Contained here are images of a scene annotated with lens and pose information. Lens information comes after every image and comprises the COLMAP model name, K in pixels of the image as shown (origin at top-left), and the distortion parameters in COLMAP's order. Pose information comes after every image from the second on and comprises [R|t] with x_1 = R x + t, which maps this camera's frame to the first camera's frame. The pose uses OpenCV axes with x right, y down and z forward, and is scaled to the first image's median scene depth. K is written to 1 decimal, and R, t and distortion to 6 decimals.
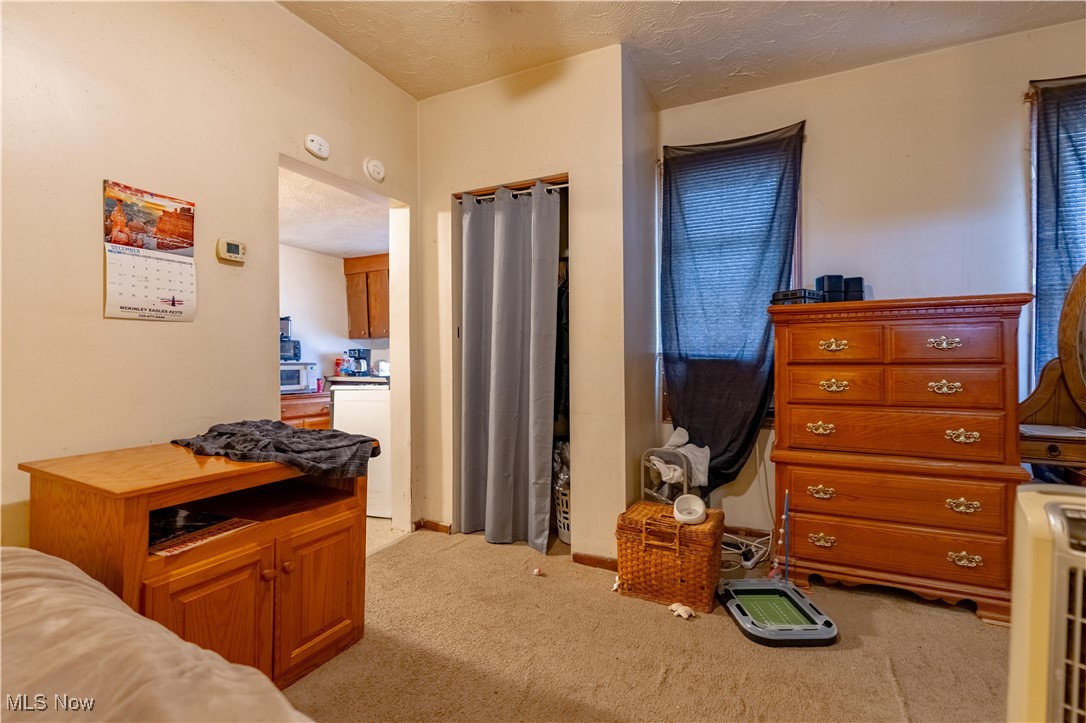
lens RADIAL K [[489.9, 0, 543.0], [0, 489.9, 361.5], [0, 0, 1]] dist [-0.000147, -0.000163]
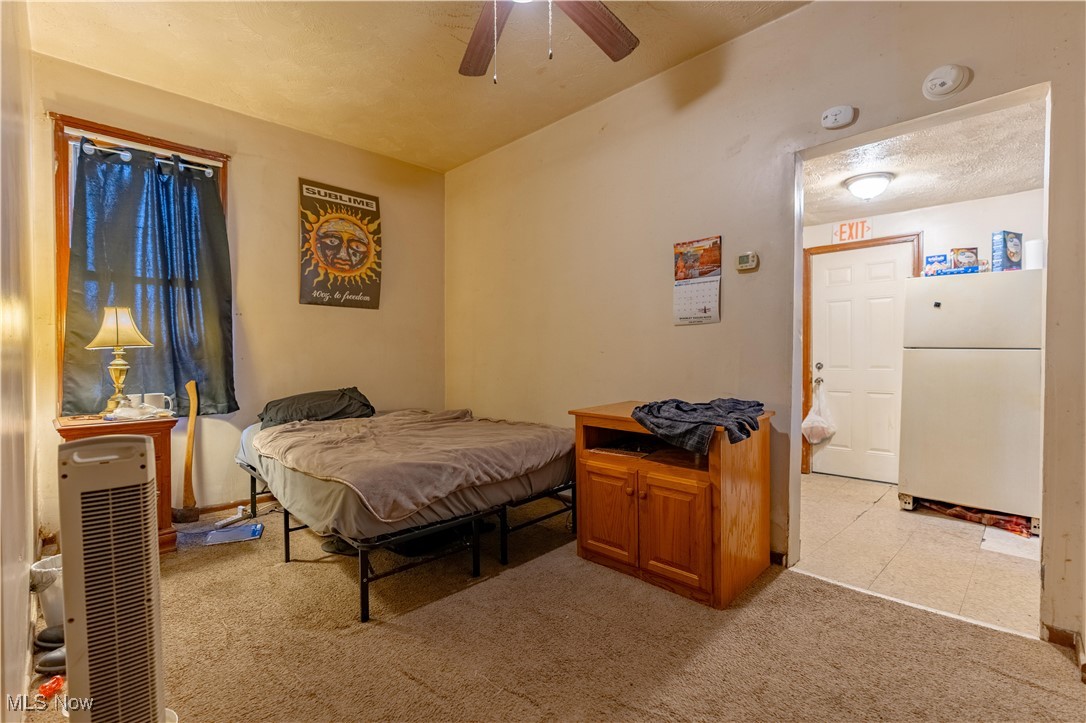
lens RADIAL K [[489.9, 0, 543.0], [0, 489.9, 361.5], [0, 0, 1]] dist [-0.000147, -0.000163]
pose [[-0.321092, 0.007607, -0.947018, 0.805207], [-0.002739, 0.999956, 0.008961, 0.019802], [0.947044, 0.005472, -0.321057, 1.043712]]
